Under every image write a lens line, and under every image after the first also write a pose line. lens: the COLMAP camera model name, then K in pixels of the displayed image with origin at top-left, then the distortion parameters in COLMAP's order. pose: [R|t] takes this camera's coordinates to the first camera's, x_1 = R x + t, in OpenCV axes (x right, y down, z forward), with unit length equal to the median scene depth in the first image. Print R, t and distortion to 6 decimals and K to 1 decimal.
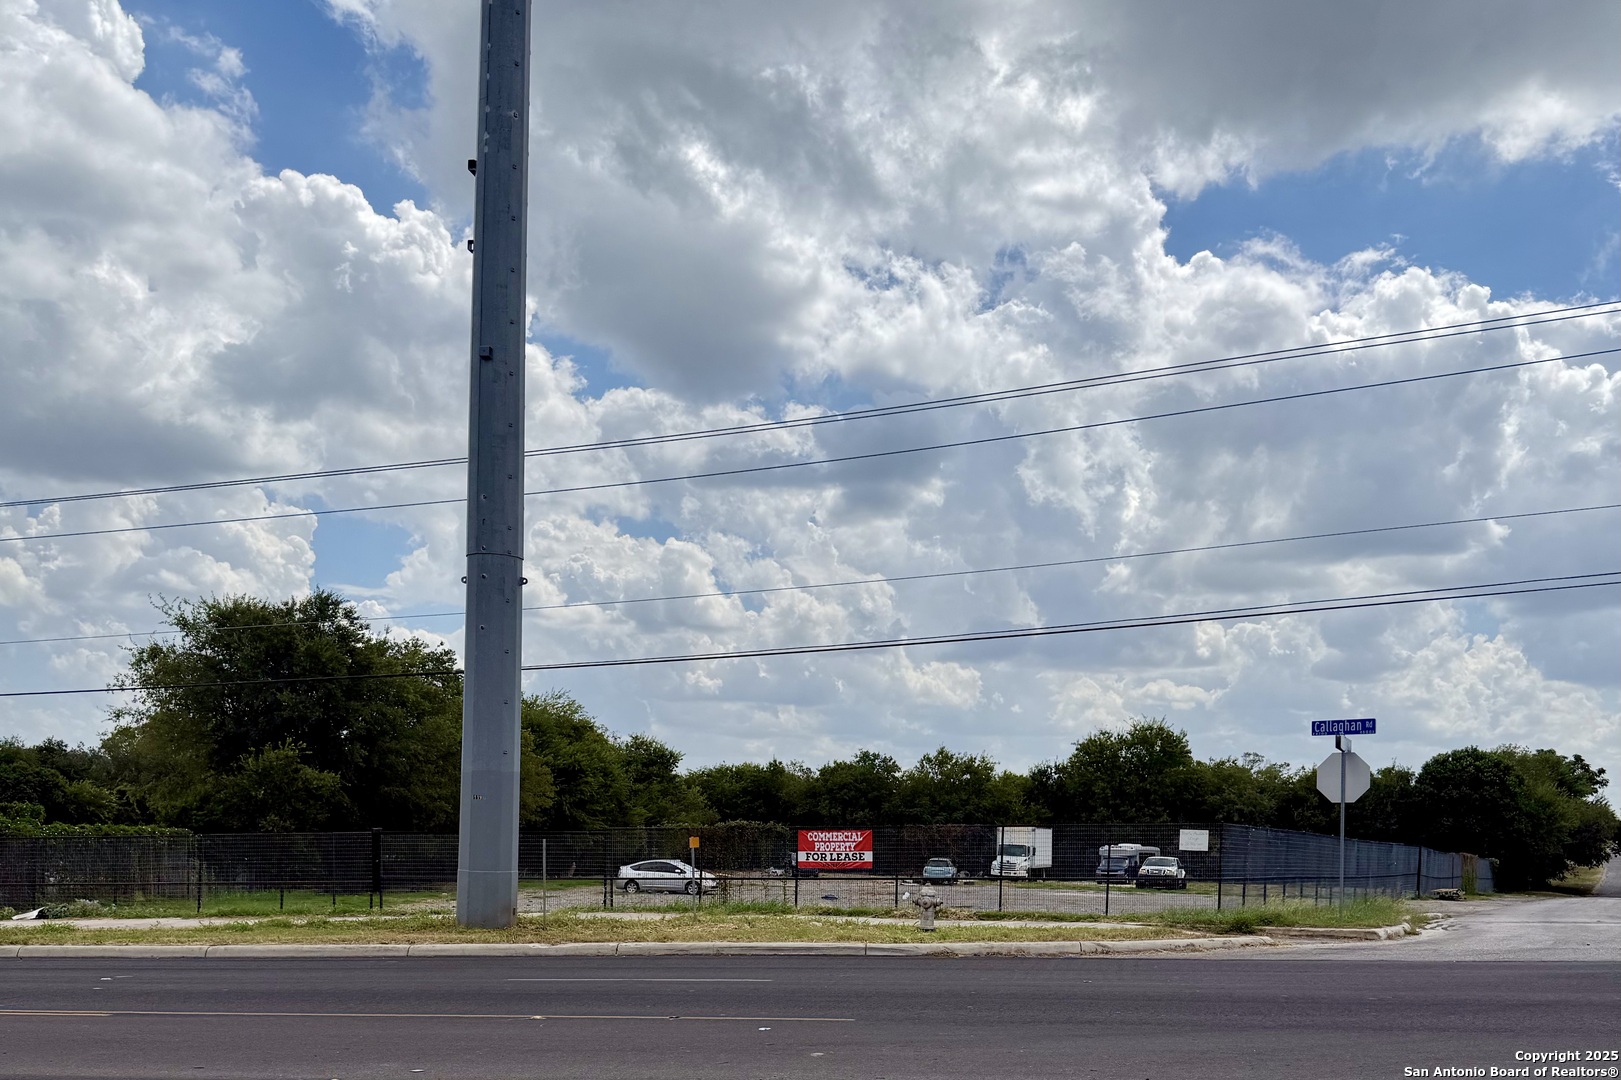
lens RADIAL K [[1423.0, 0, 785.4], [0, 1423.0, 864.8], [0, 0, 1]] dist [0.113156, -0.162449]
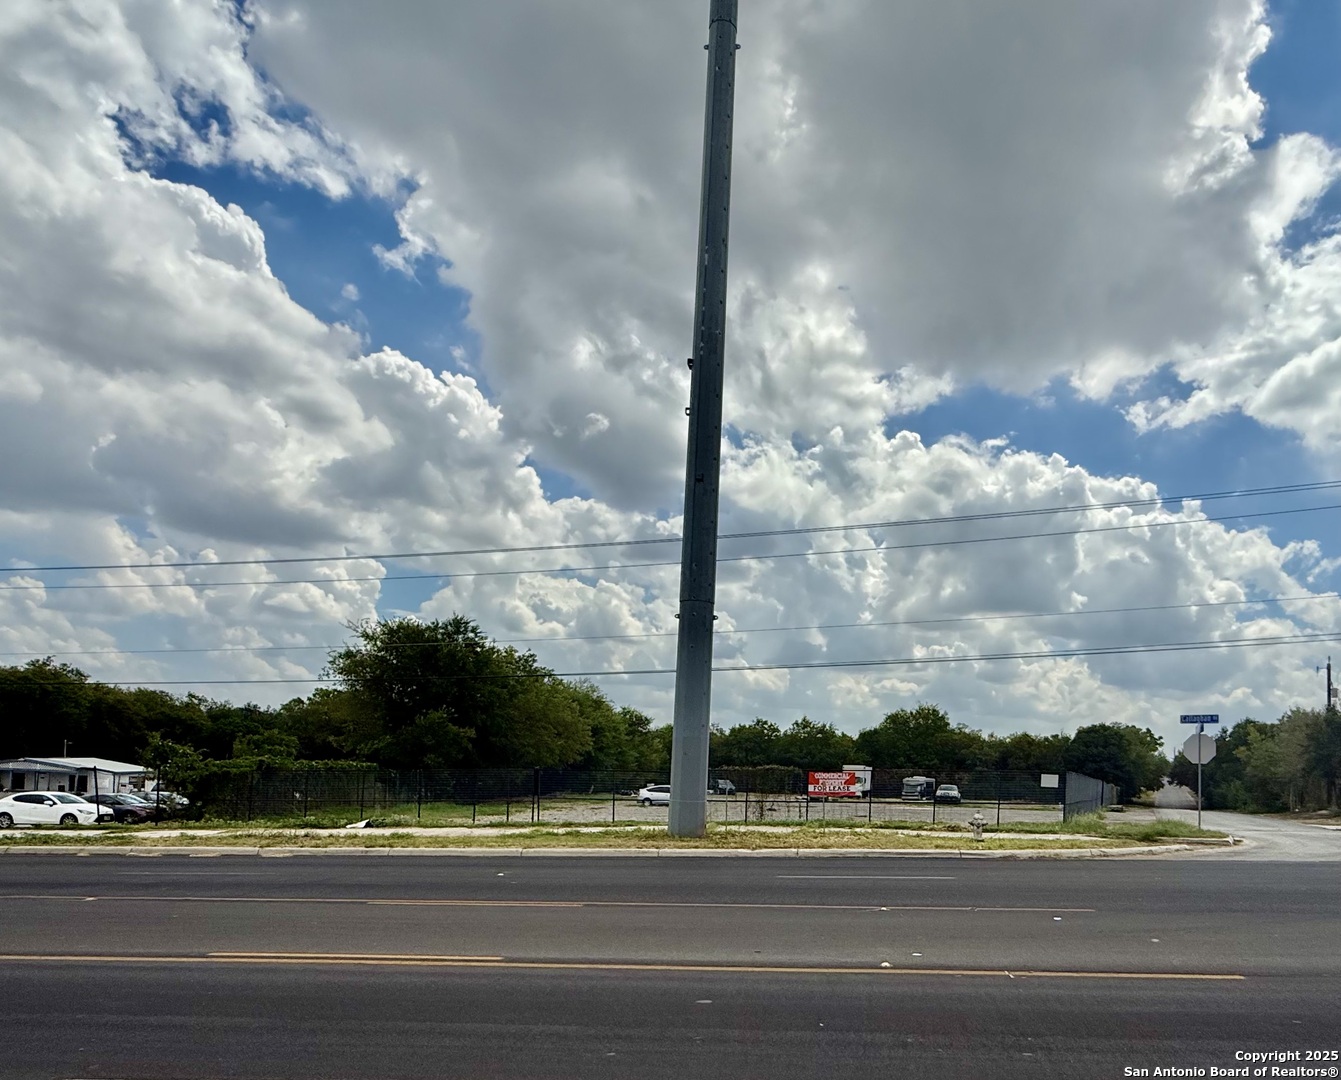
lens RADIAL K [[850.4, 0, 700.2], [0, 850.4, 752.4], [0, 0, 1]] dist [0.003235, -0.001860]
pose [[0.995510, 0.012886, 0.093771, -0.109076], [-0.009688, 0.999359, -0.034477, -0.006327], [-0.094155, 0.033414, 0.994997, 0.028036]]
